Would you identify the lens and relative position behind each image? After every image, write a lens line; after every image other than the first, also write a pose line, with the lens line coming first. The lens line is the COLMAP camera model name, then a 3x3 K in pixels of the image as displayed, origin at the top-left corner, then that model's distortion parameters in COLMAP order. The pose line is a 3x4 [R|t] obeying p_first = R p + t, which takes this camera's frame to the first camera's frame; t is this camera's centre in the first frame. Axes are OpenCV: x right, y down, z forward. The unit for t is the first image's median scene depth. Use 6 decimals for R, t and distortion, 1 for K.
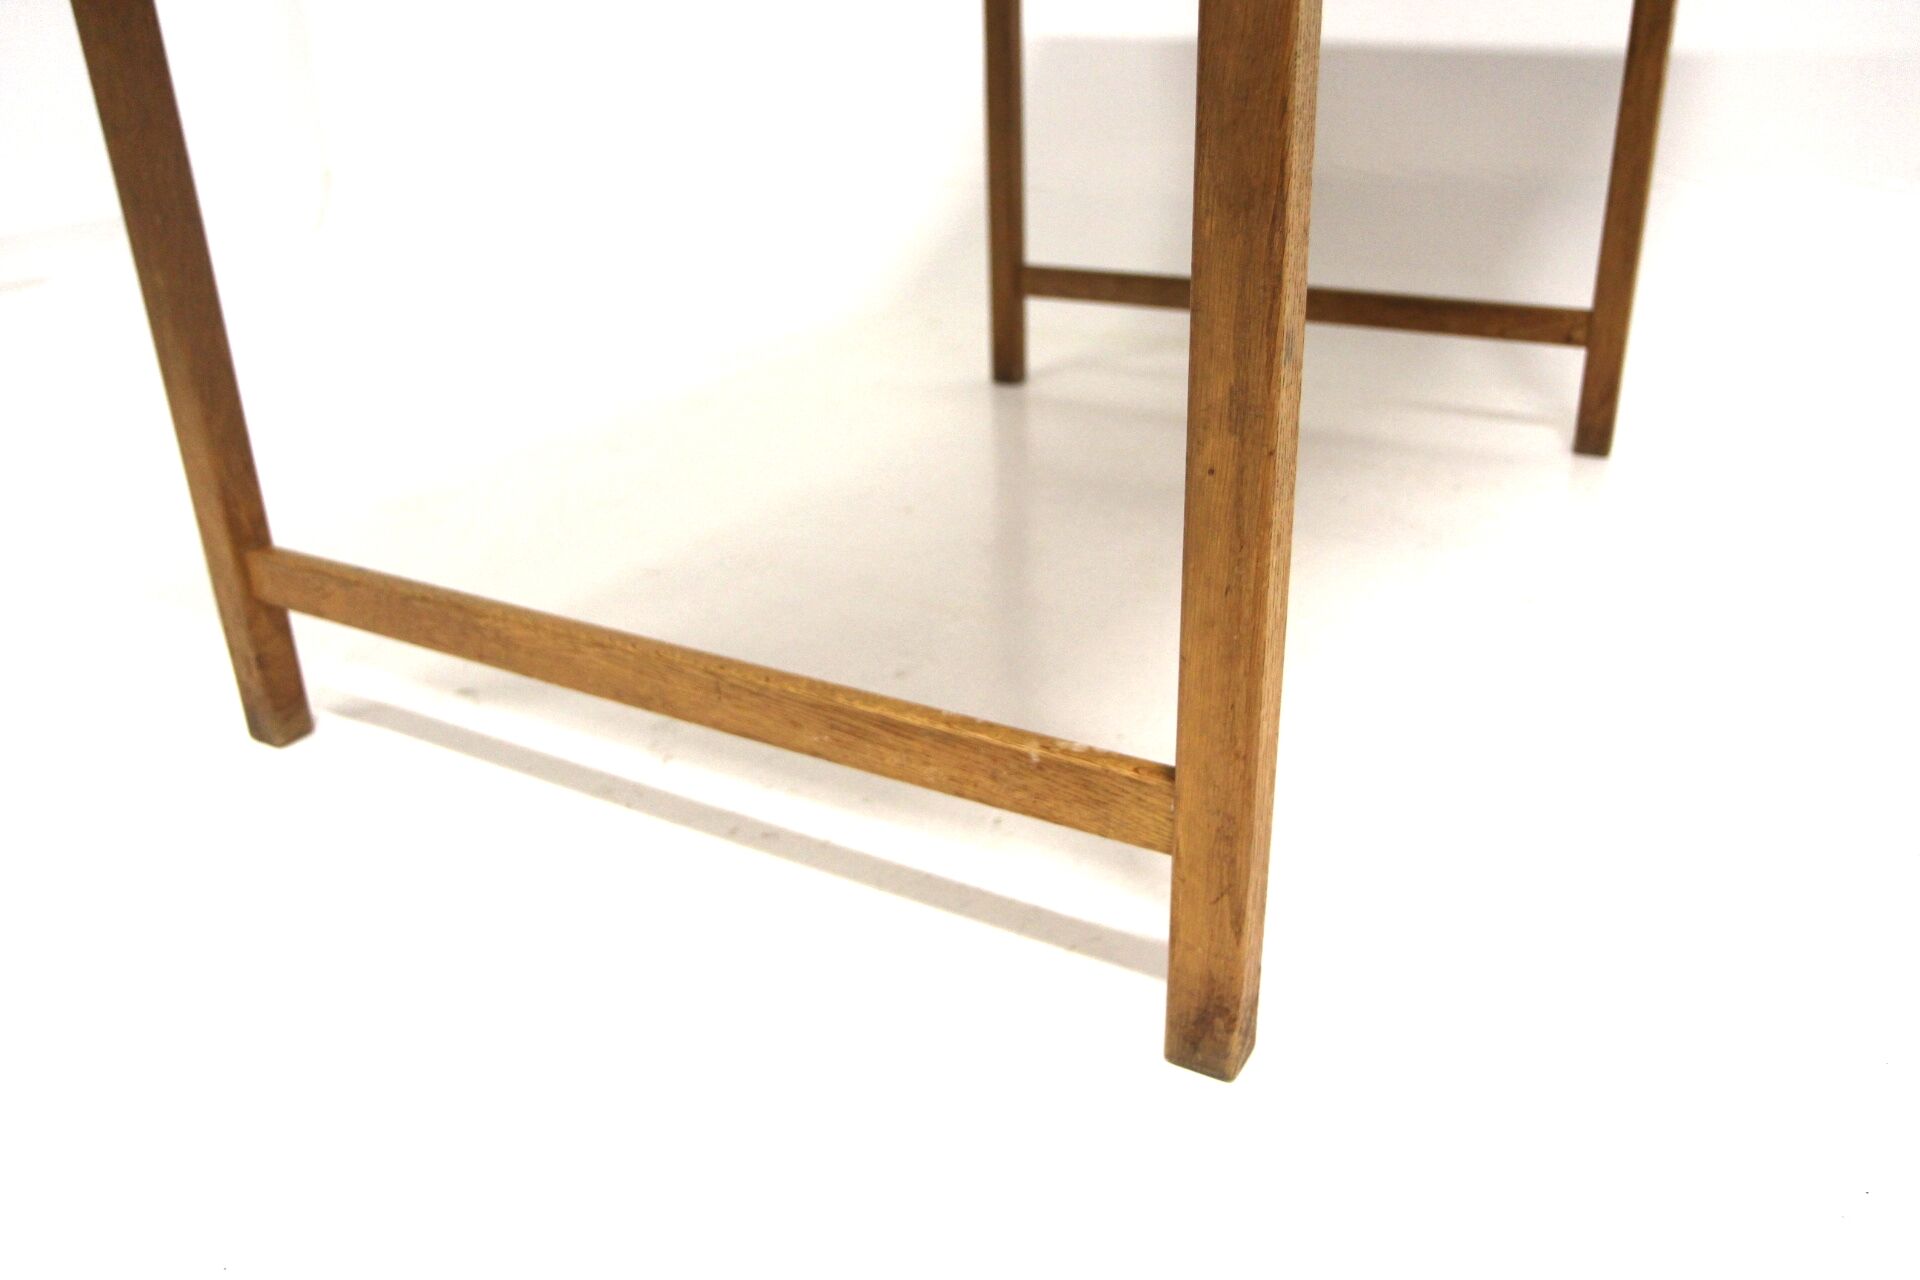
lens RADIAL K [[1488.3, 0, 959.9], [0, 1488.3, 637.5], [0, 0, 1]] dist [-0.091726, 0.052790]
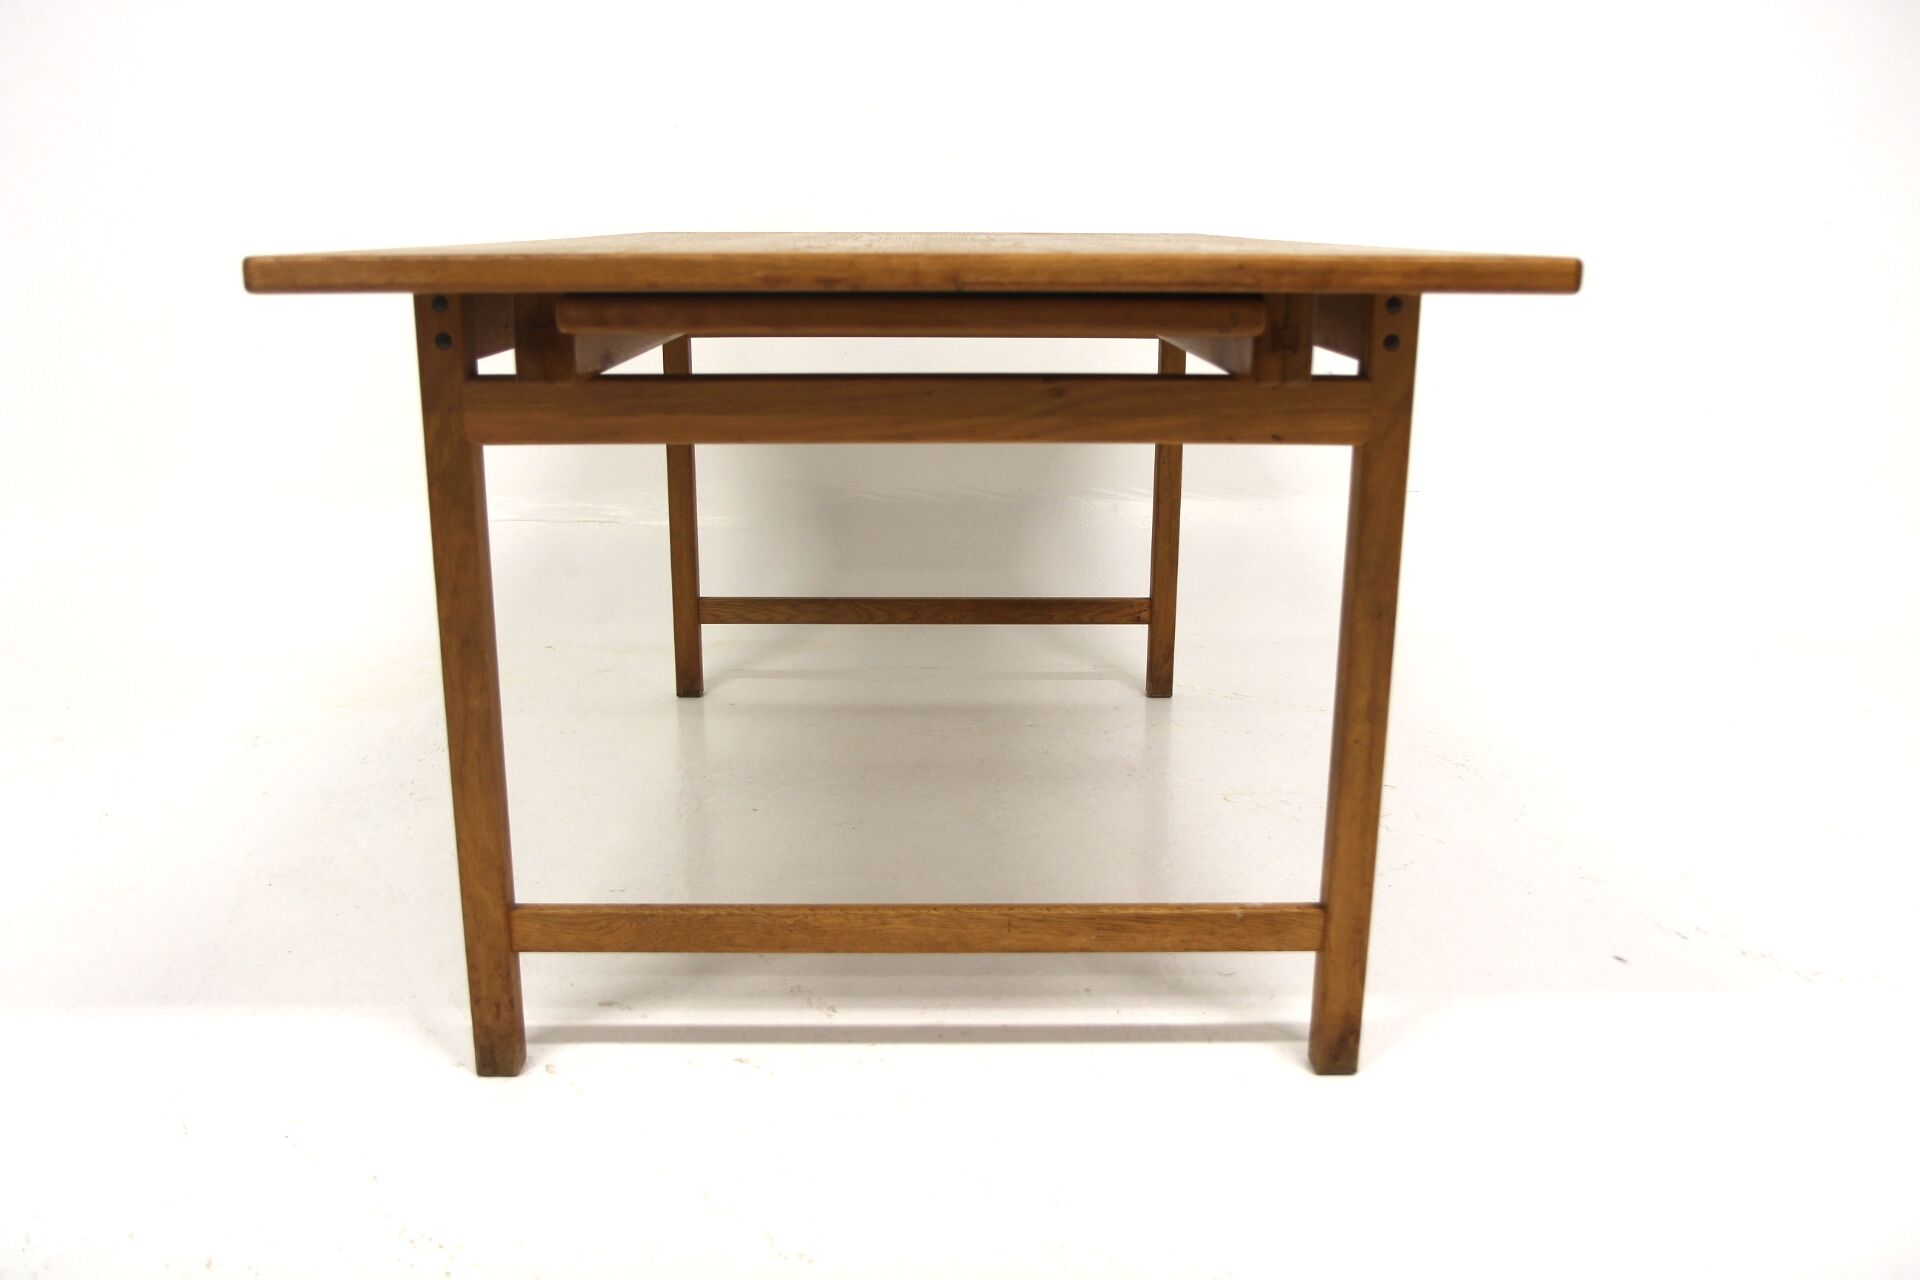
lens RADIAL K [[1594.4, 0, 960.2], [0, 1594.4, 639.1], [0, 0, 1]] dist [-0.064115, -0.000015]
pose [[0.846442, -0.100384, 0.522934, -1.024405], [0.185914, 0.975980, -0.113576, -0.075180], [-0.498971, 0.193356, 0.844773, -0.426796]]
